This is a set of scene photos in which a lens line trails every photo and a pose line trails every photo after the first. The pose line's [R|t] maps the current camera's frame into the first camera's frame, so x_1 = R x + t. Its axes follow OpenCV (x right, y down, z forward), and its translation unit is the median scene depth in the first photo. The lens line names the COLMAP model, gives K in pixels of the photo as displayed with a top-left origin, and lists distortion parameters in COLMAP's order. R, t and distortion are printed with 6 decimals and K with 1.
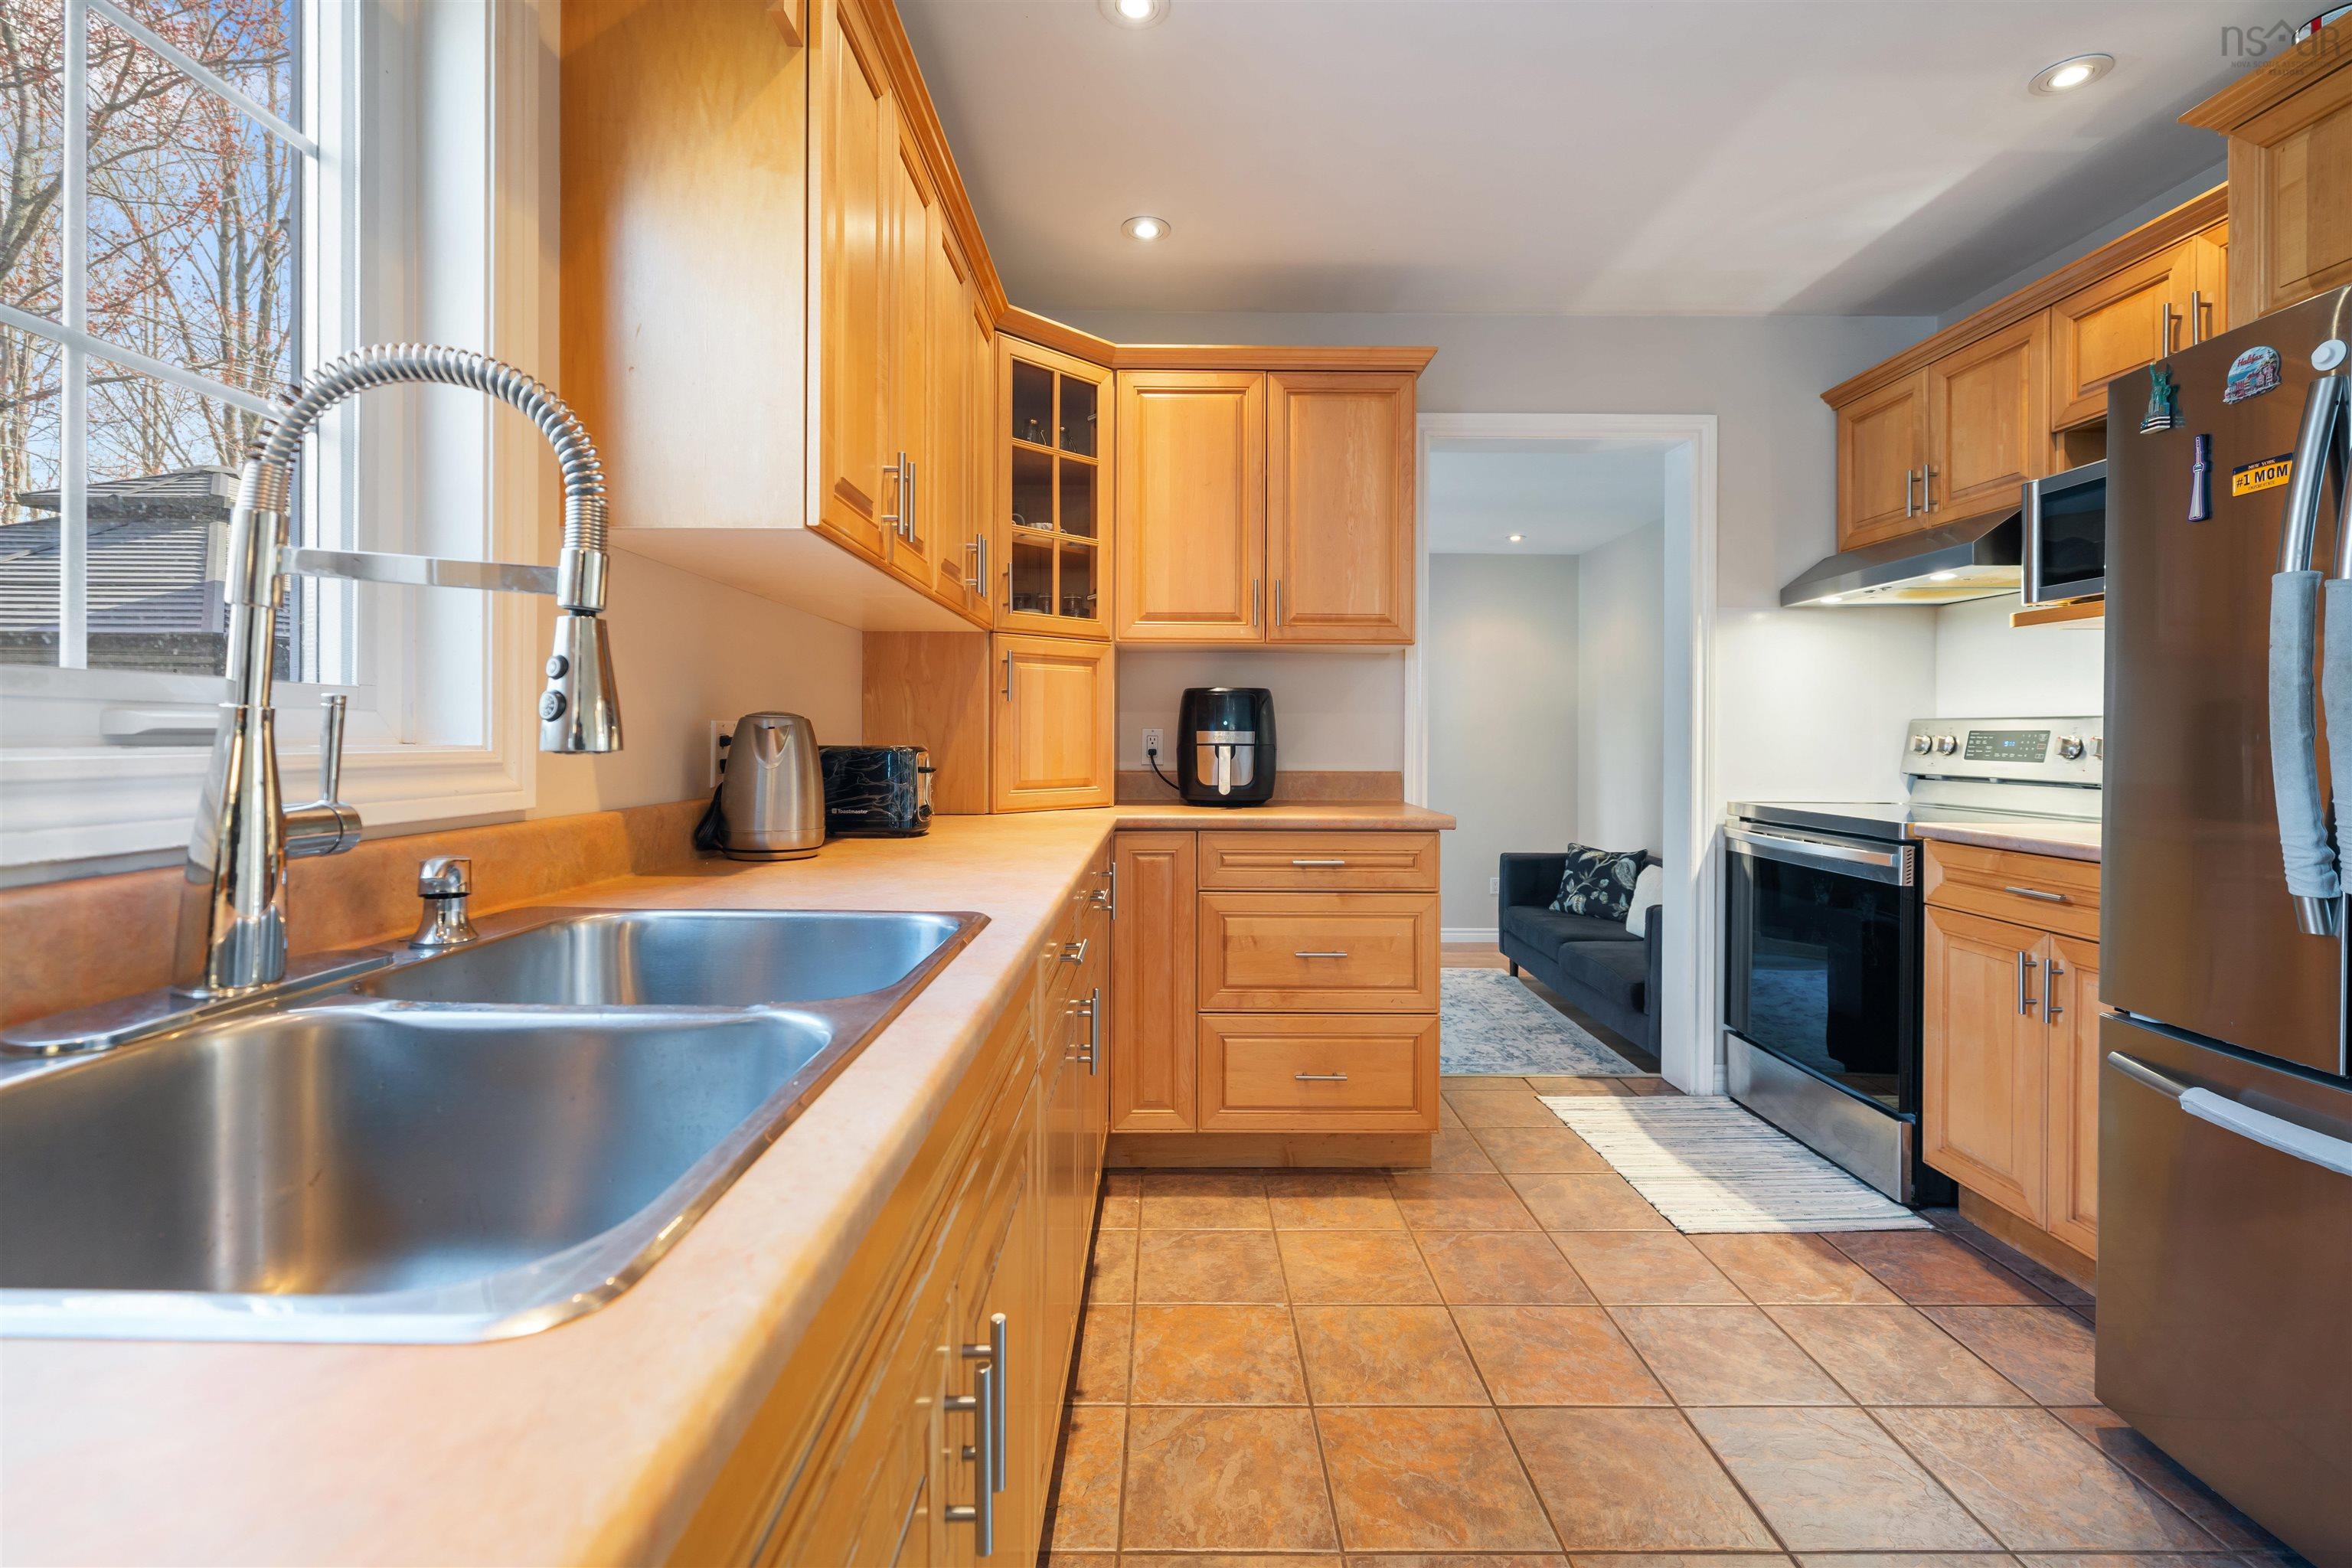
lens RADIAL K [[1012.1, 0, 1184.1], [0, 1012.1, 741.0], [0, 0, 1]] dist [-0.000907, -0.000735]
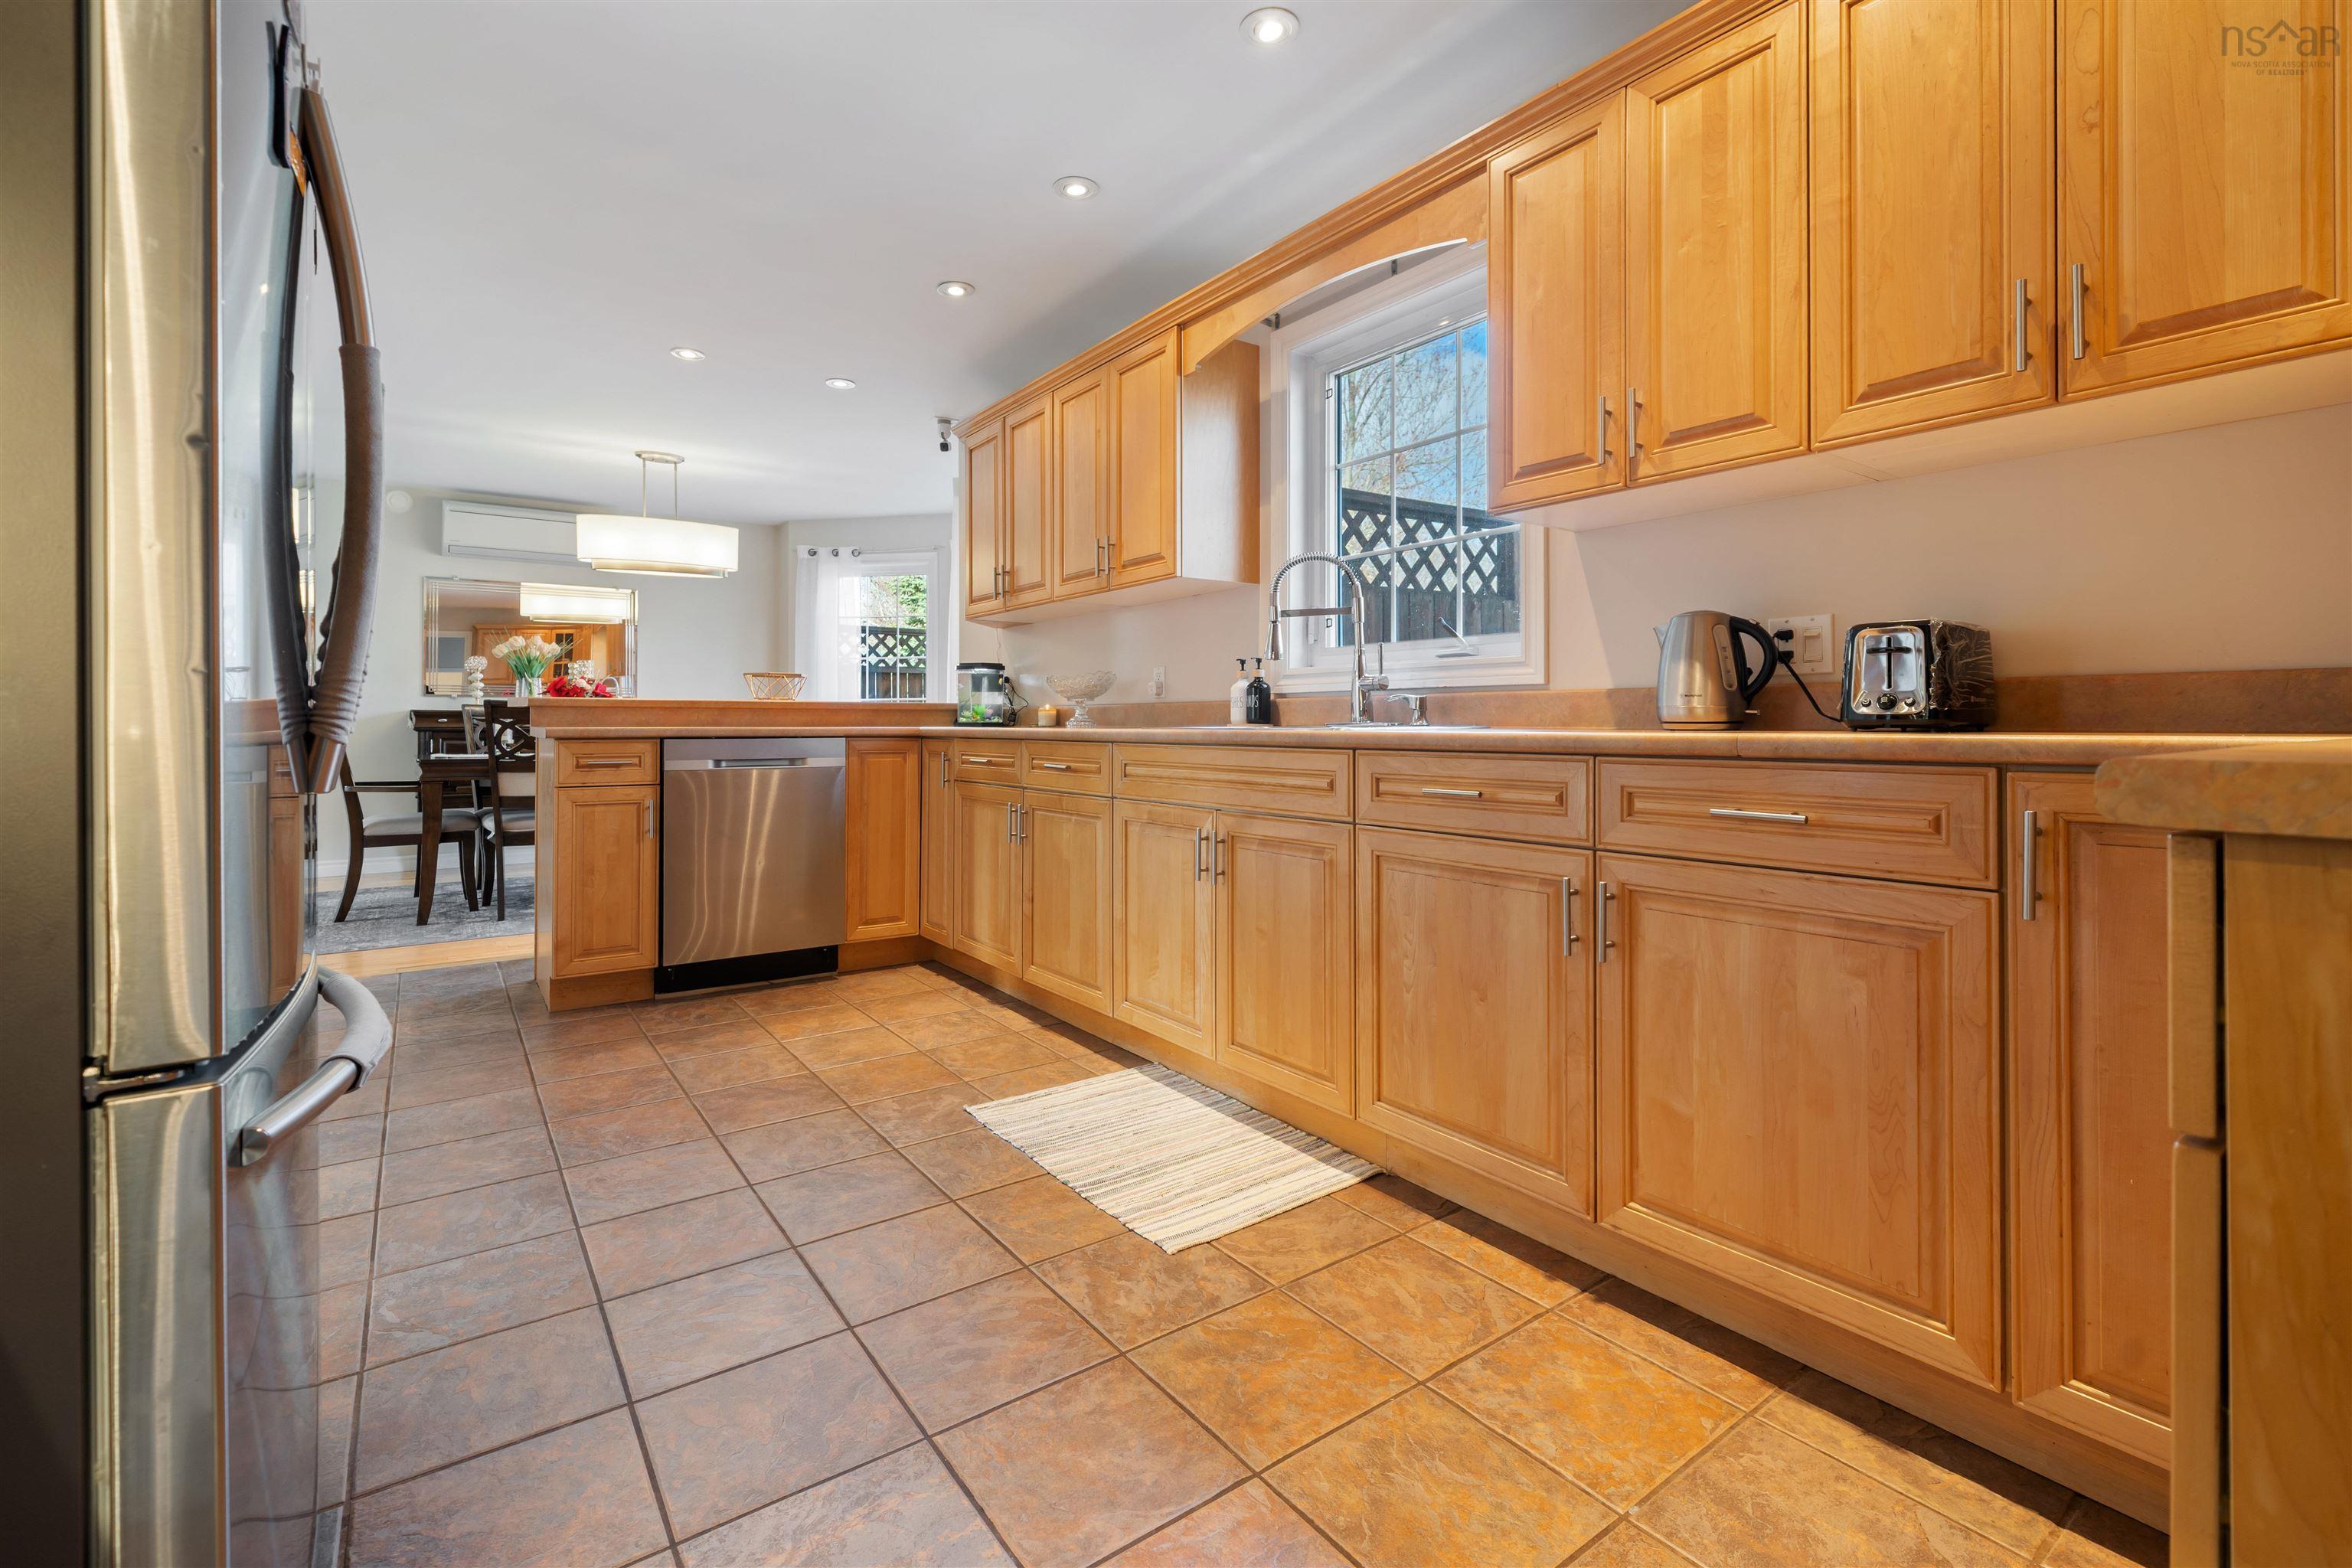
lens RADIAL K [[1012.1, 0, 1162.8], [0, 1012.1, 717.3], [0, 0, 1]] dist [-0.000907, -0.000735]
pose [[-0.816224, 0.000138, -0.577735, 0.899119], [0.000653, 1.000000, -0.000684, 0.108063], [0.577735, -0.000936, -0.816224, 1.771356]]
